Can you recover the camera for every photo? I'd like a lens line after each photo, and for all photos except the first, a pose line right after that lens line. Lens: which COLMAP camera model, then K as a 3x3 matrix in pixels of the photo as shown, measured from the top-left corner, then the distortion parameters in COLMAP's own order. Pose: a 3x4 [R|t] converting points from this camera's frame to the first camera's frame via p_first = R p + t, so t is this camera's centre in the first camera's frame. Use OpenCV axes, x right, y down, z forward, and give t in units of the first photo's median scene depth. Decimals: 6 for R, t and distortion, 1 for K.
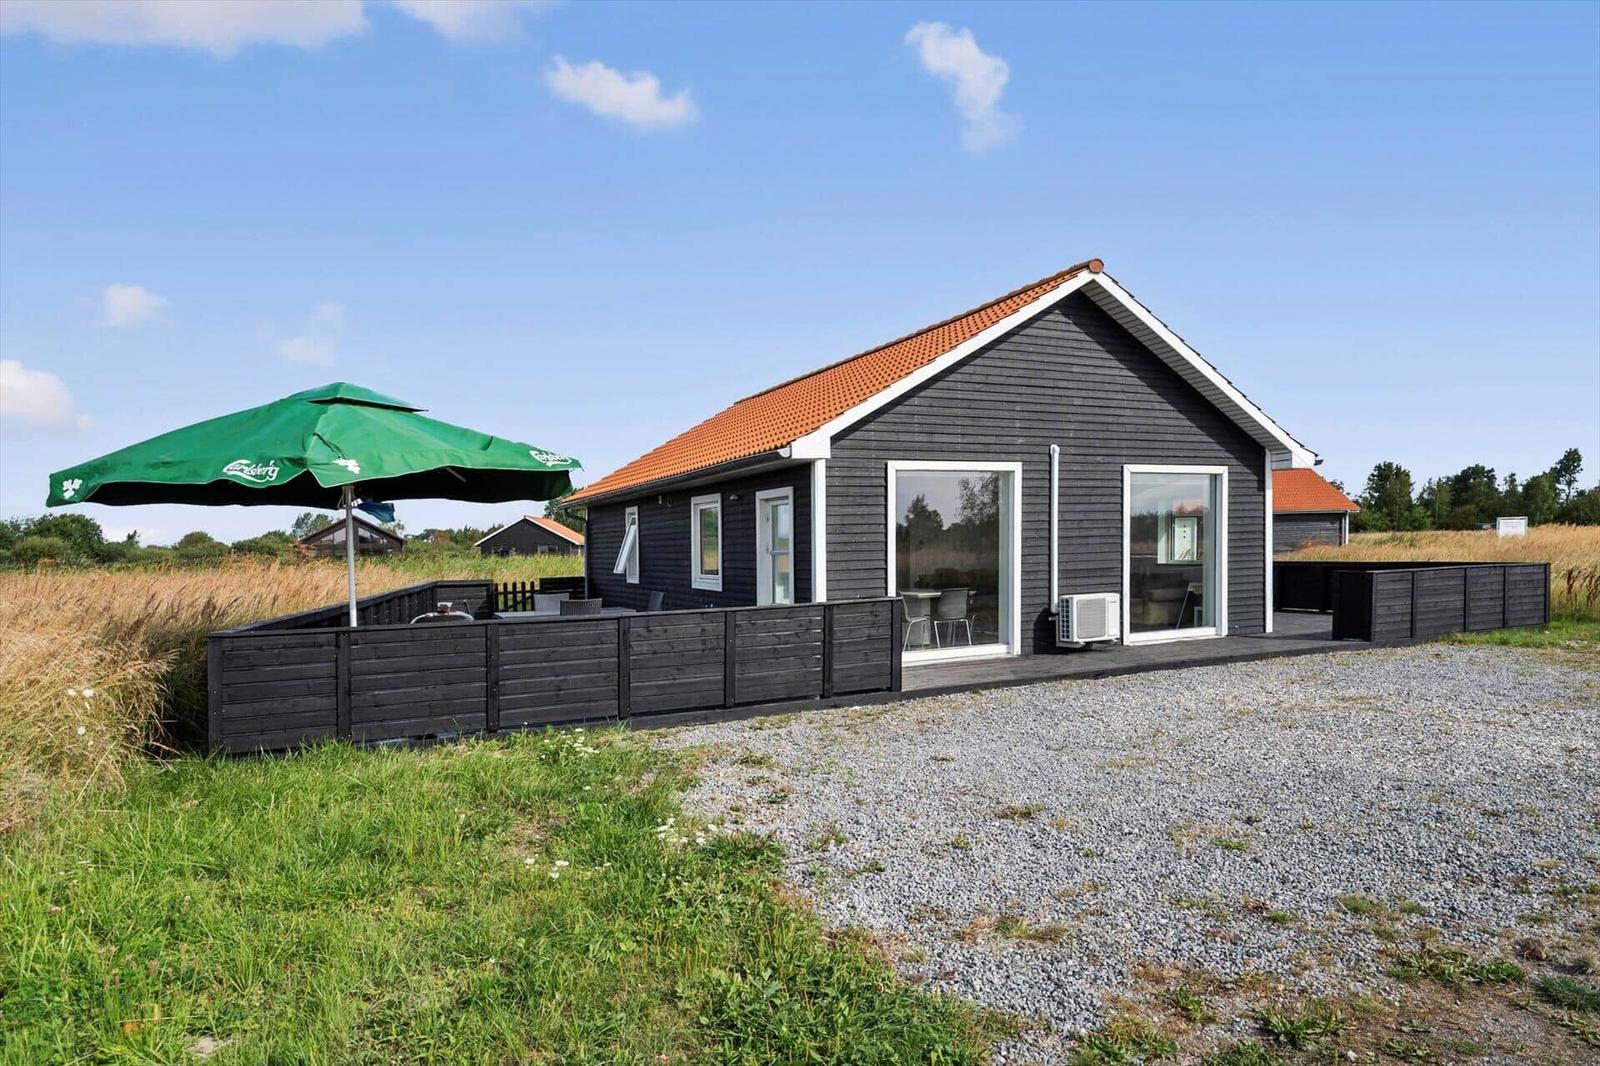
lens RADIAL K [[874.4, 0, 822.8], [0, 874.4, 537.2], [0, 0, 1]] dist [0.005227, -0.000509]
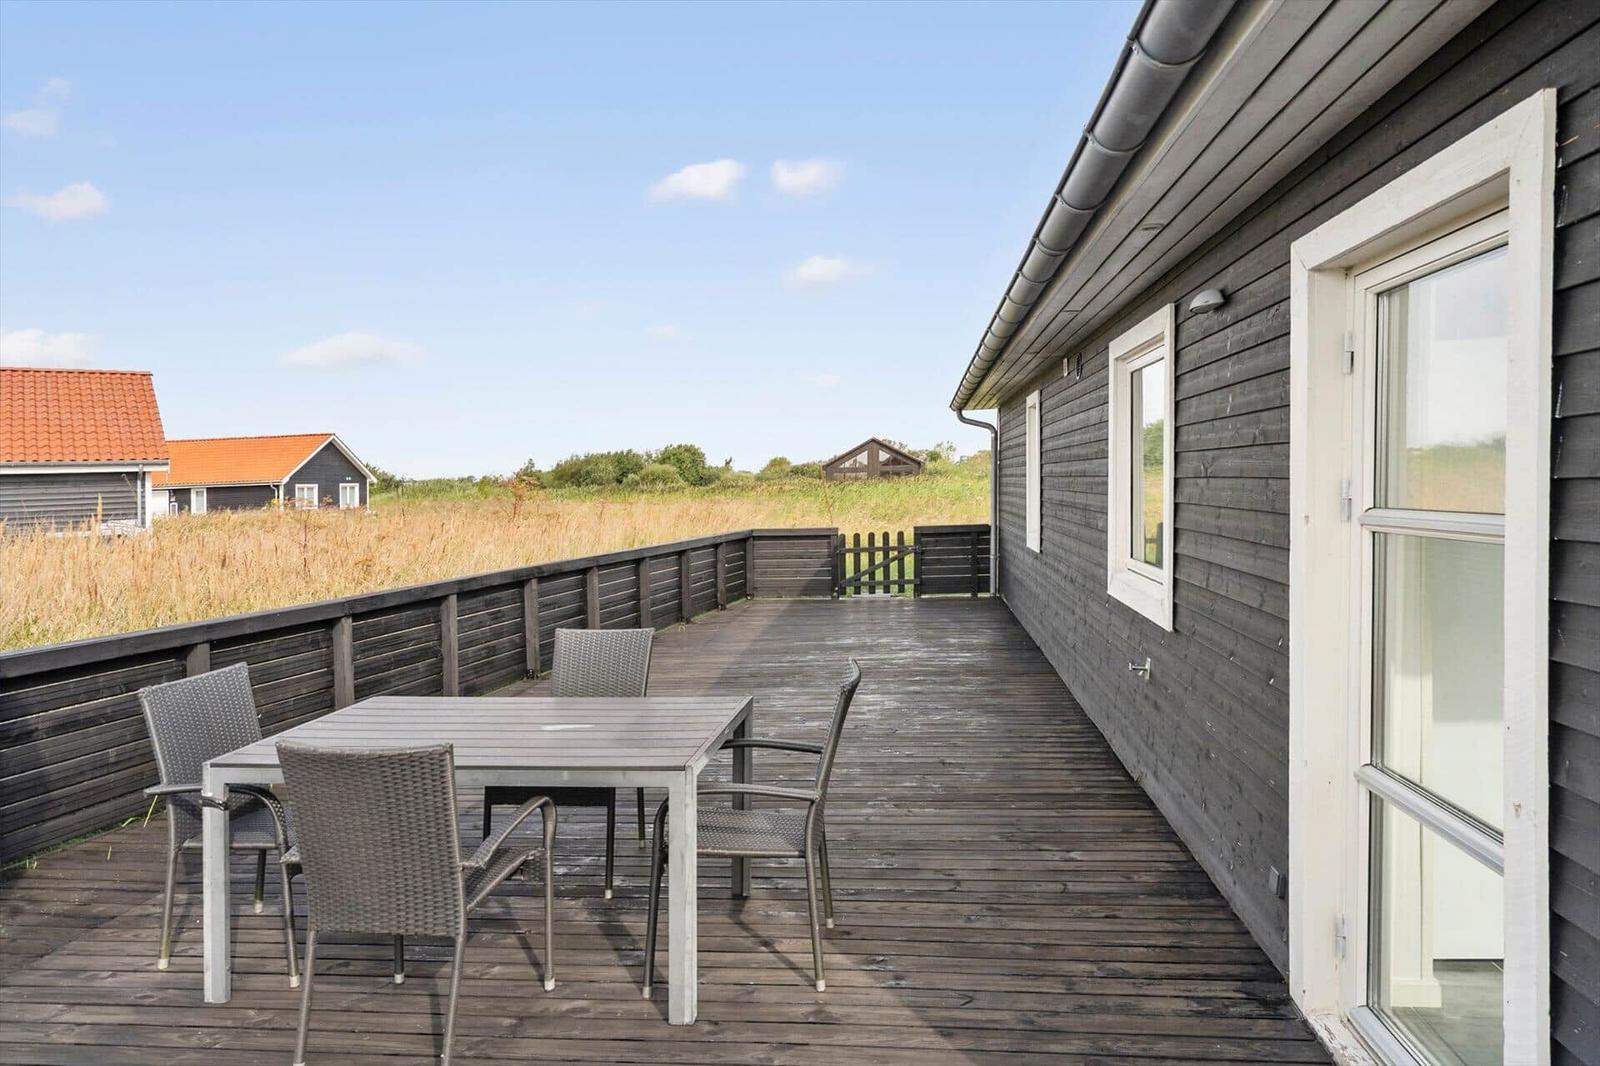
lens RADIAL K [[874.4, 0, 822.8], [0, 874.4, 537.2], [0, 0, 1]] dist [0.005227, -0.000509]
pose [[0.817839, 0.041910, -0.573918, -0.029135], [0.008284, 0.996384, 0.084565, 0.002567], [0.575387, -0.073915, 0.814535, 0.482299]]
